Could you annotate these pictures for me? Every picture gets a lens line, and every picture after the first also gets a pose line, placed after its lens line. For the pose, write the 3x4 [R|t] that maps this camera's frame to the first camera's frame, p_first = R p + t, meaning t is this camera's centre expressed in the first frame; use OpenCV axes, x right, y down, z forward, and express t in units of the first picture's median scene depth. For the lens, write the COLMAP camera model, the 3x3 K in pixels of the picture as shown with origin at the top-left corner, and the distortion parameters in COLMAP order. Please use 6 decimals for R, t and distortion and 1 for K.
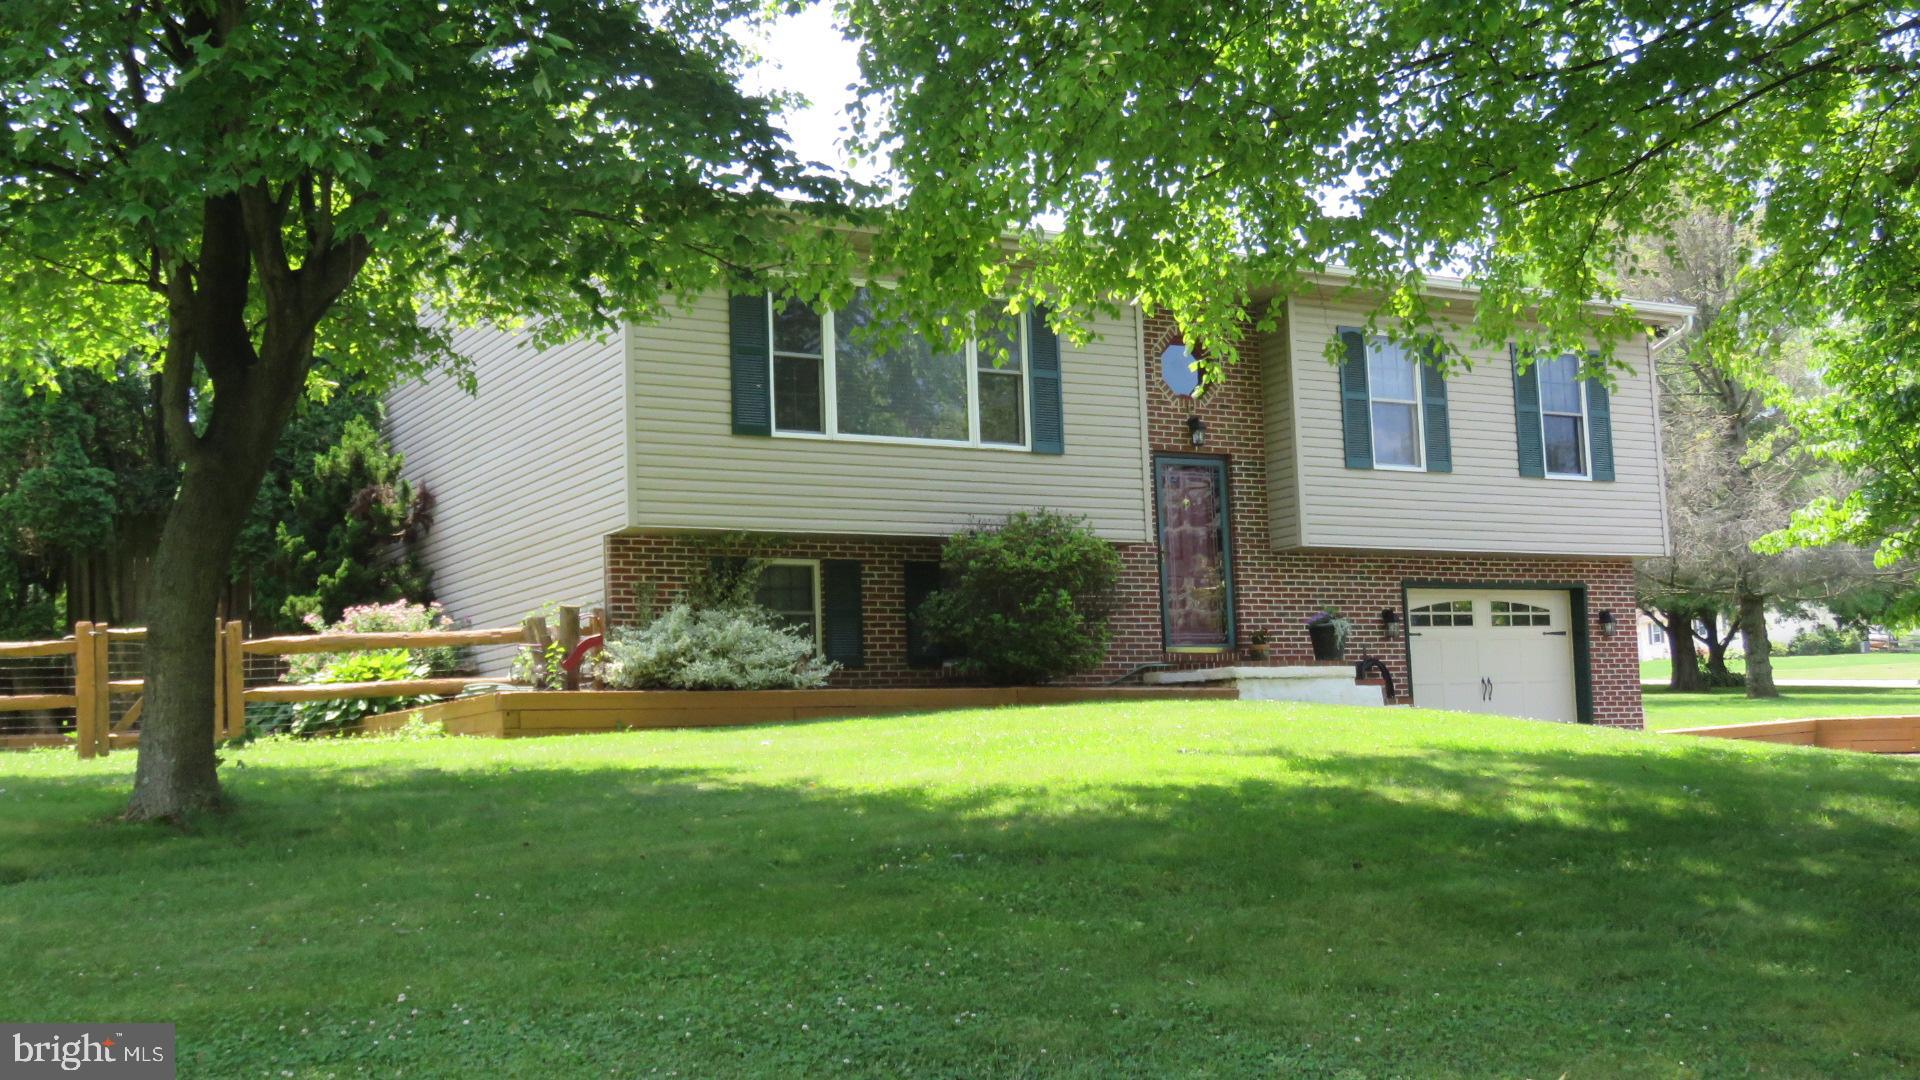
lens RADIAL K [[2056.2, 0, 960.0], [0, 2056.2, 540.0], [0, 0, 1]] dist [0.001240, 0.003738]
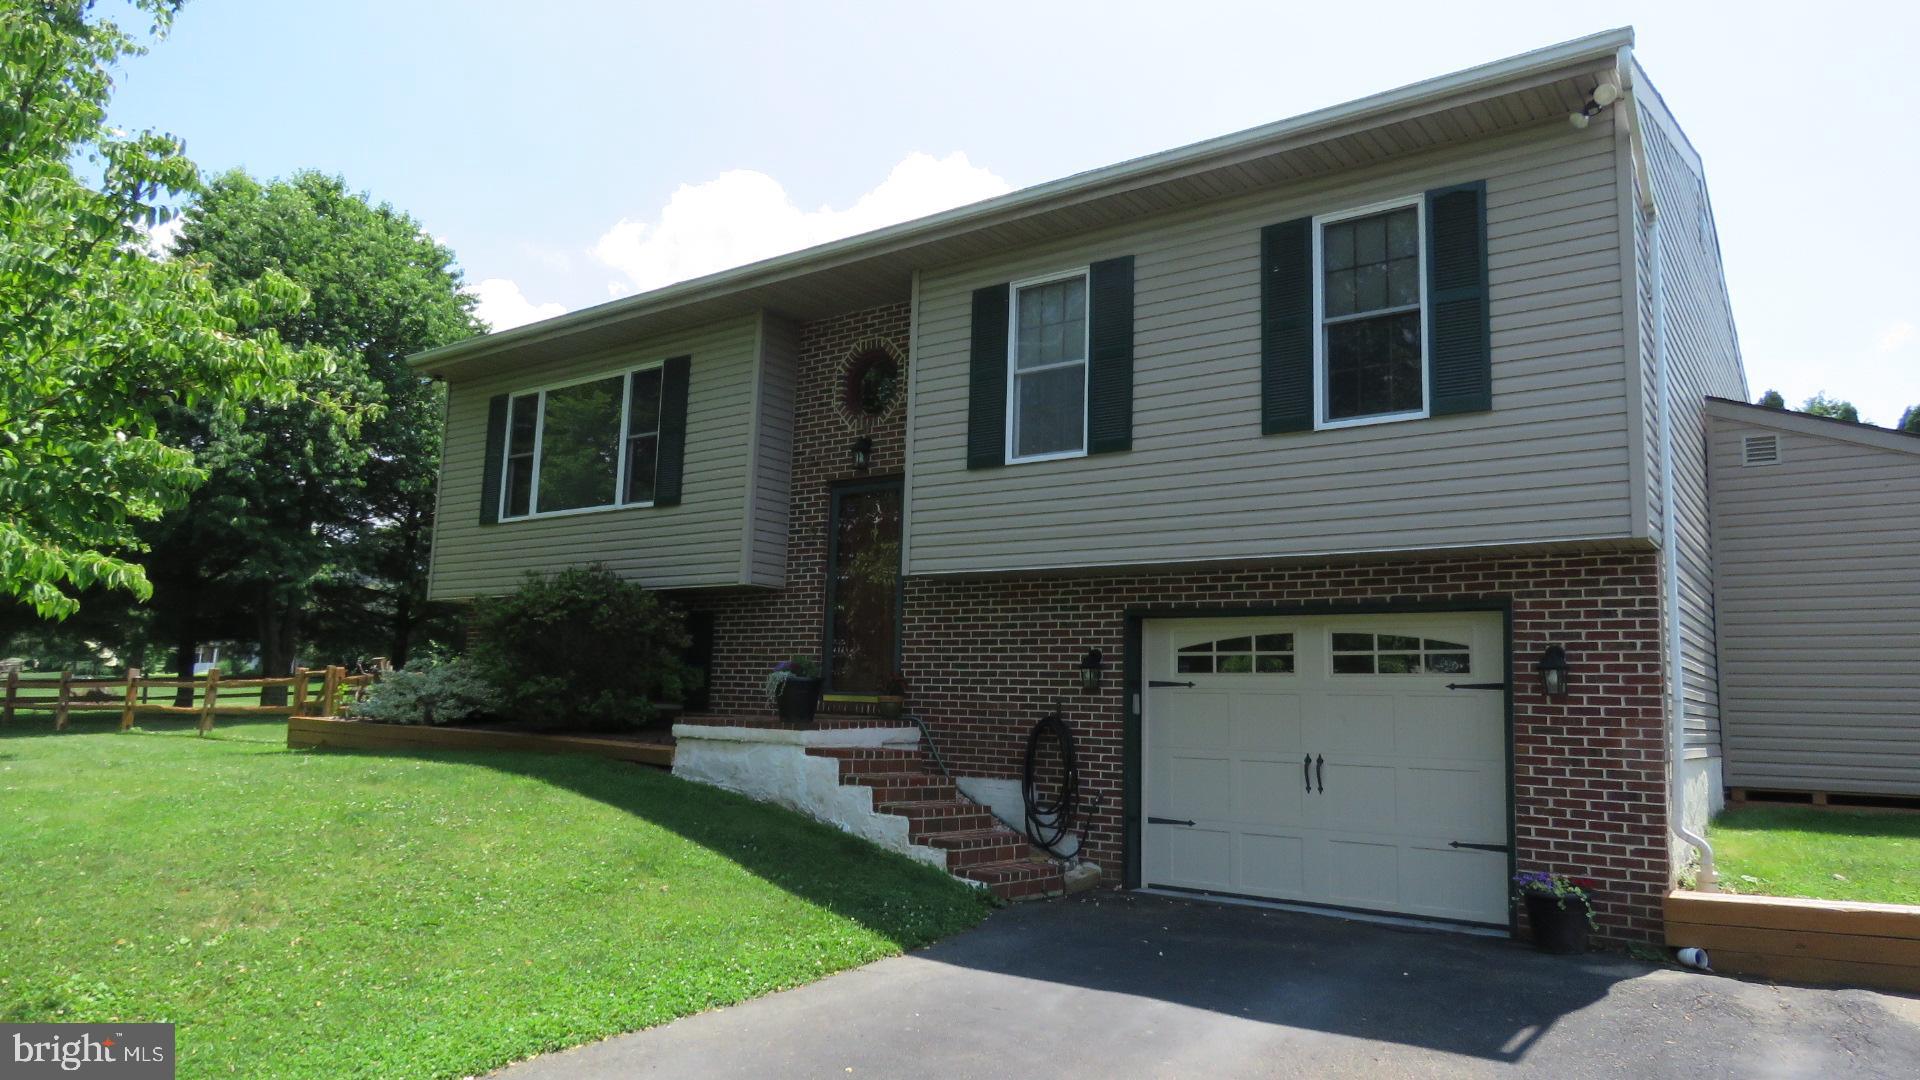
lens RADIAL K [[1223.5, 0, 960.0], [0, 1223.5, 540.0], [0, 0, 1]] dist [-0.001235, -0.003559]
pose [[0.396375, -0.075608, -0.914970, 0.612345], [0.057965, 0.996676, -0.057249, 0.017669], [0.916257, -0.030344, 0.399440, 0.819442]]
